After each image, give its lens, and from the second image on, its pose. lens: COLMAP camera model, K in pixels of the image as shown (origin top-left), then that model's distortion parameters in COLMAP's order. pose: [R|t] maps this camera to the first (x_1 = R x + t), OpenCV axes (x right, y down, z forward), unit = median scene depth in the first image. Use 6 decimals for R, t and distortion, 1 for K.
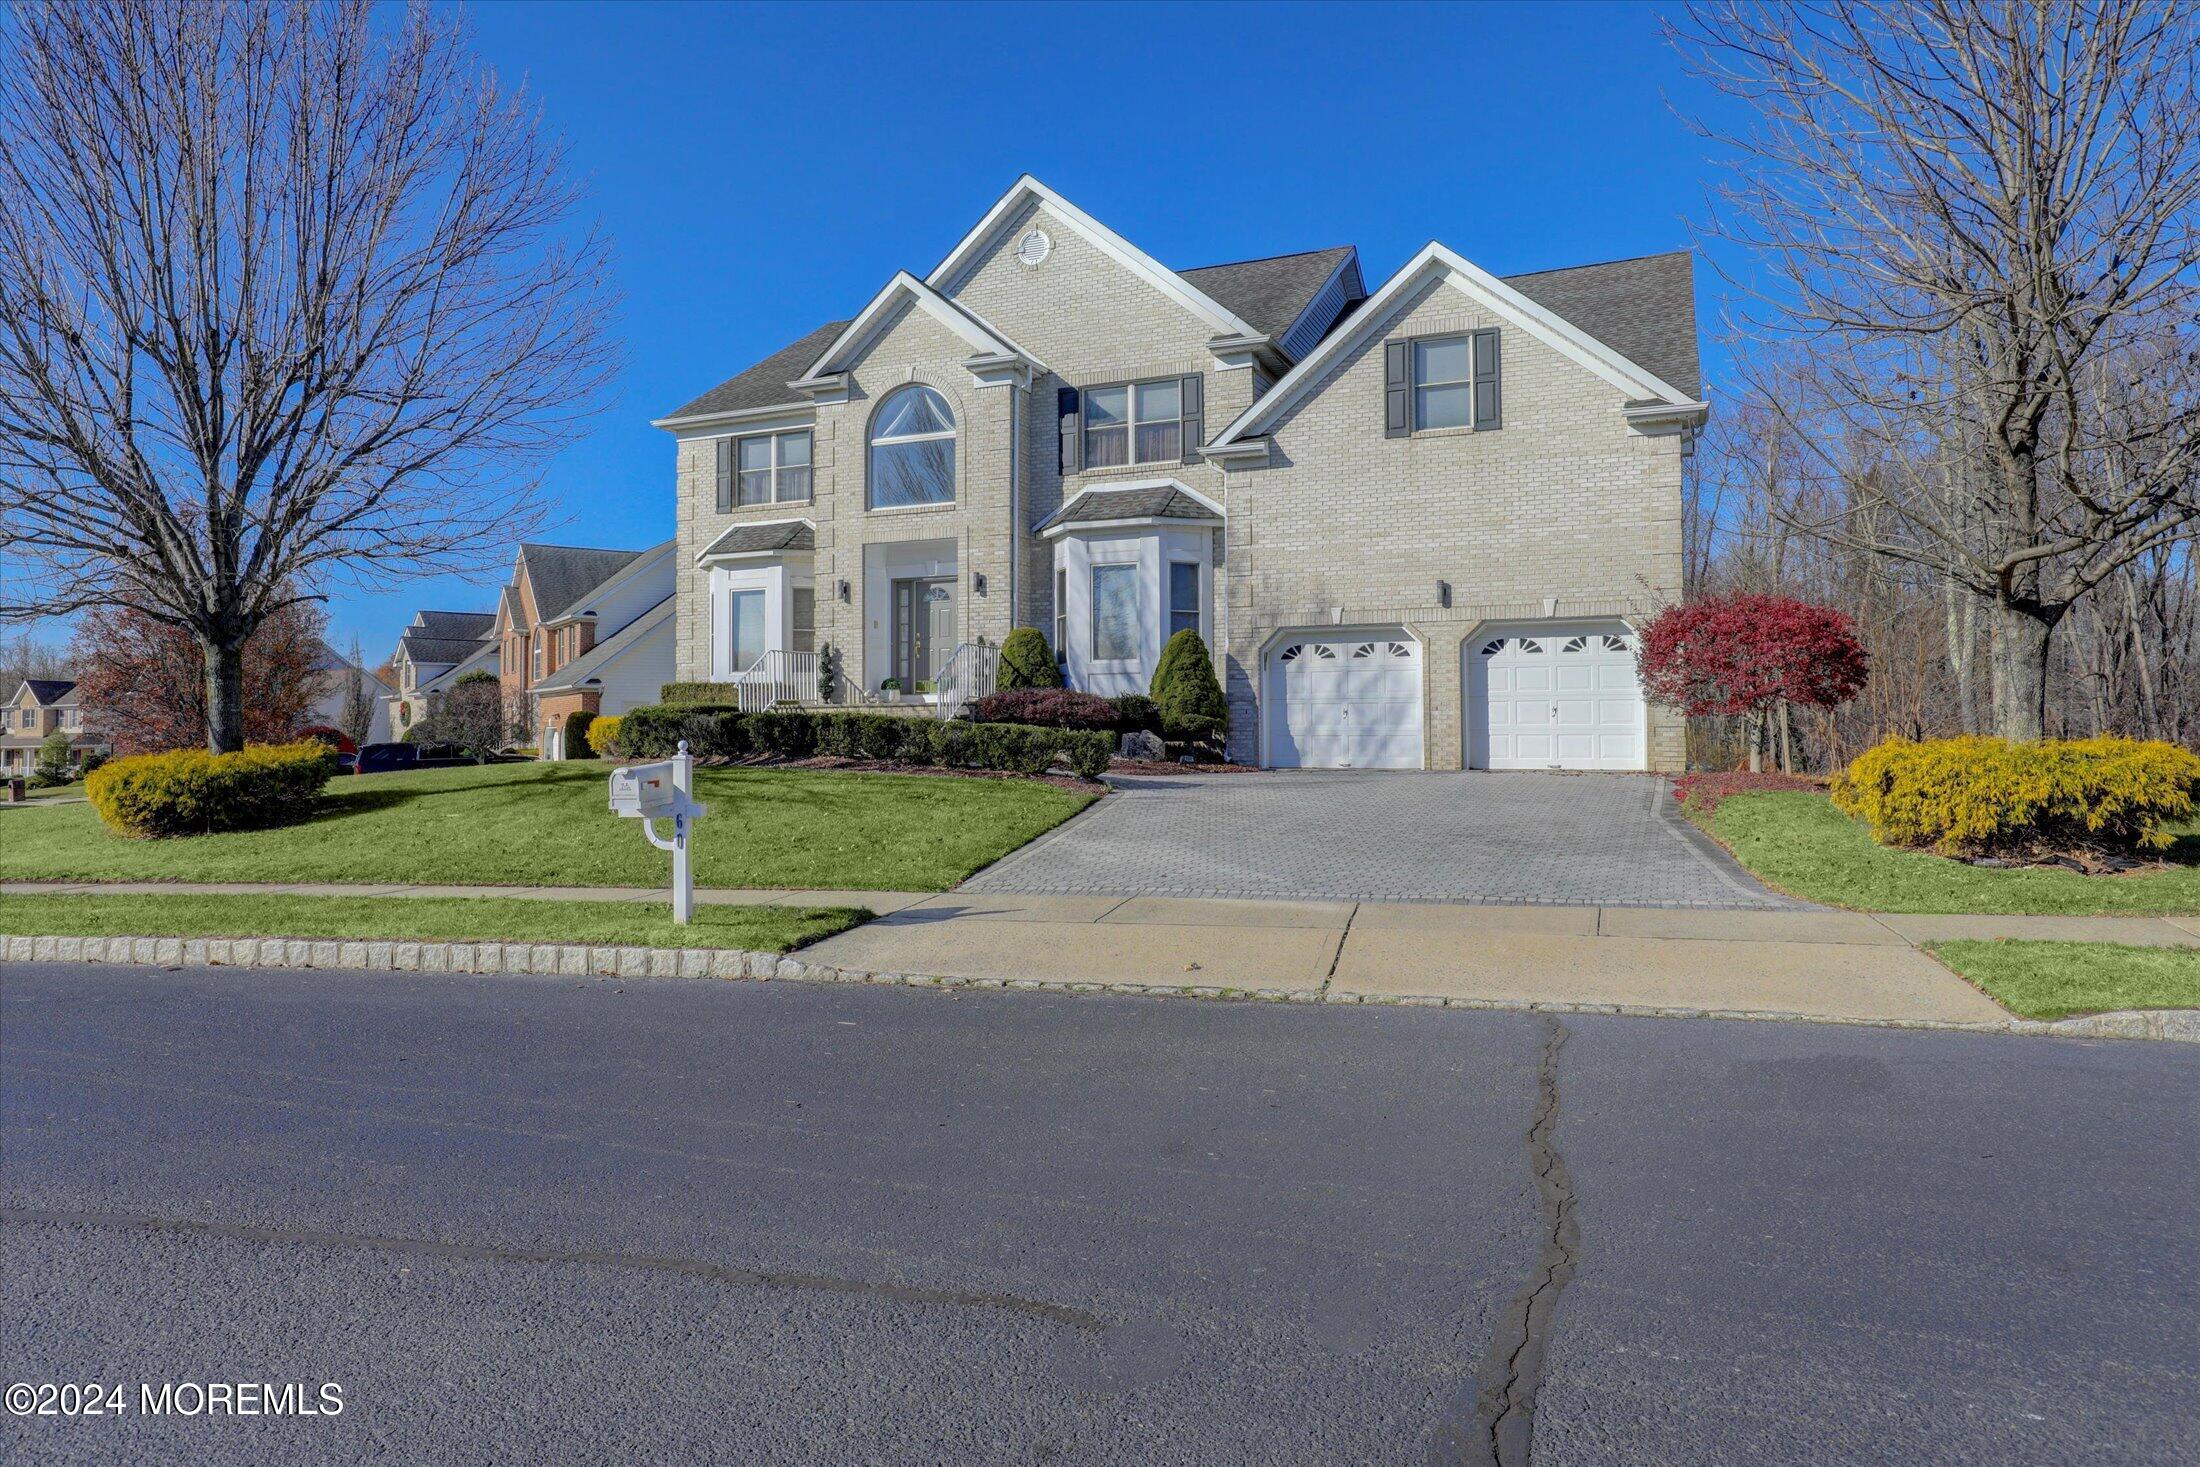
lens RADIAL K [[1072.8, 0, 1100.0], [0, 1072.8, 733.5], [0, 0, 1]] dist [-0.002319, -0.000028]
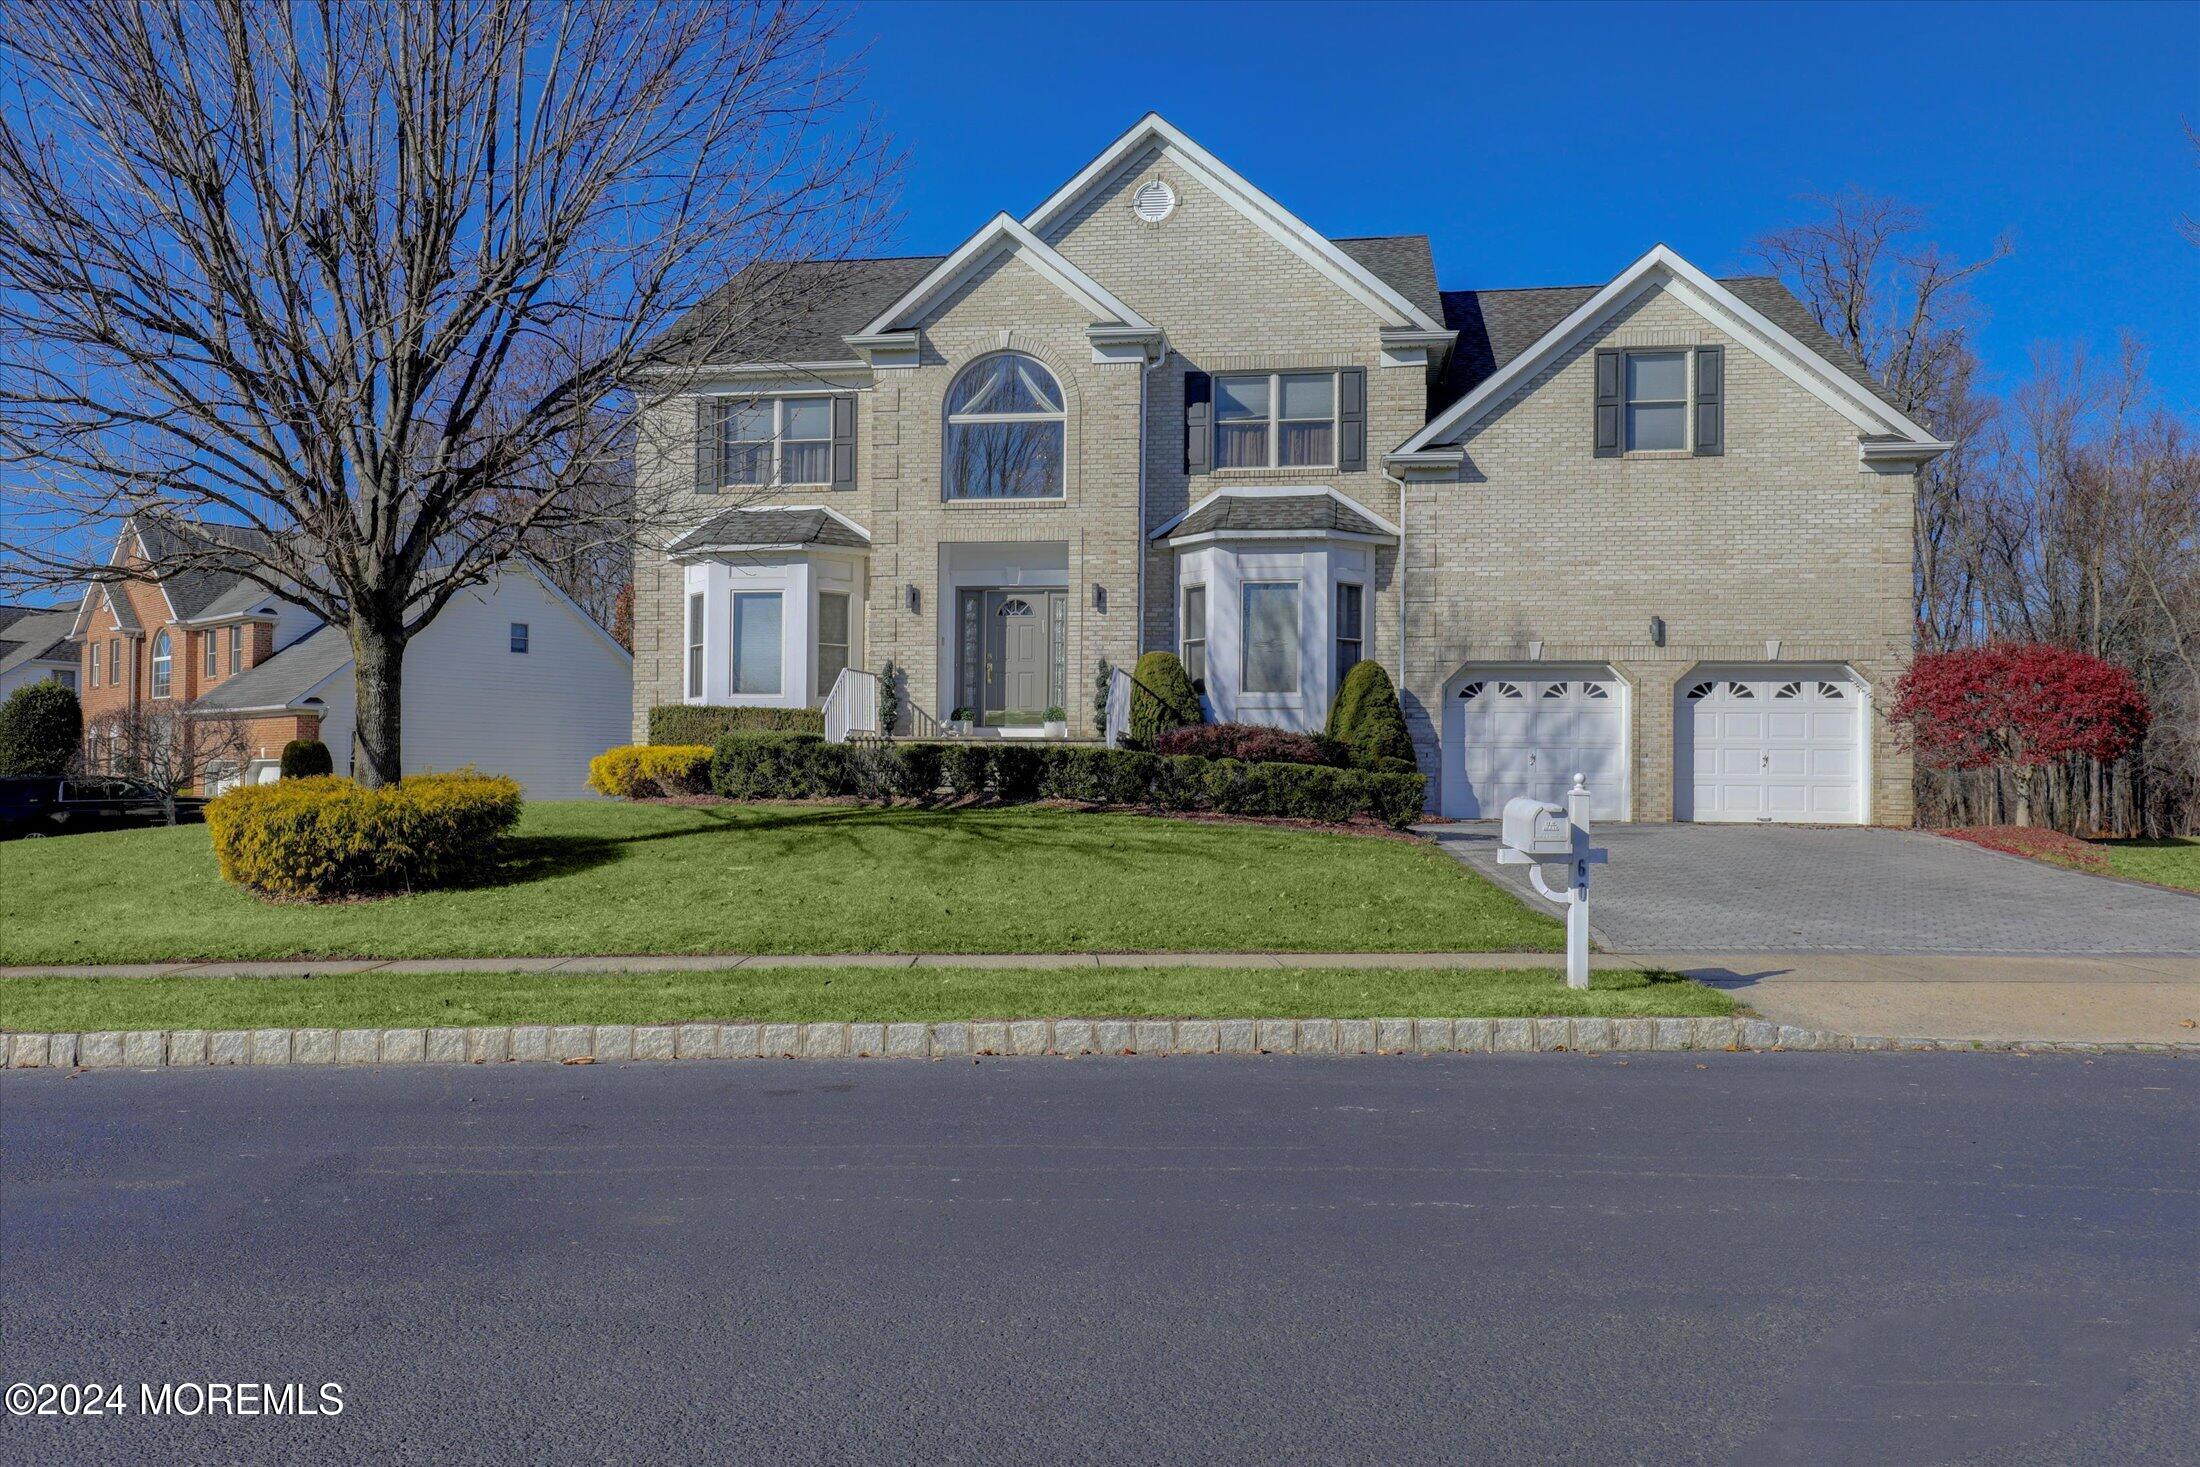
lens RADIAL K [[1248.3, 0, 1100.0], [0, 1248.3, 802.6], [0, 0, 1]] dist [0.006148, 0.000631]
pose [[0.979062, 0.011529, 0.203236, -0.323639], [-0.014871, 0.999778, 0.014923, 0.007199], [-0.203018, -0.017633, 0.979016, 0.038682]]
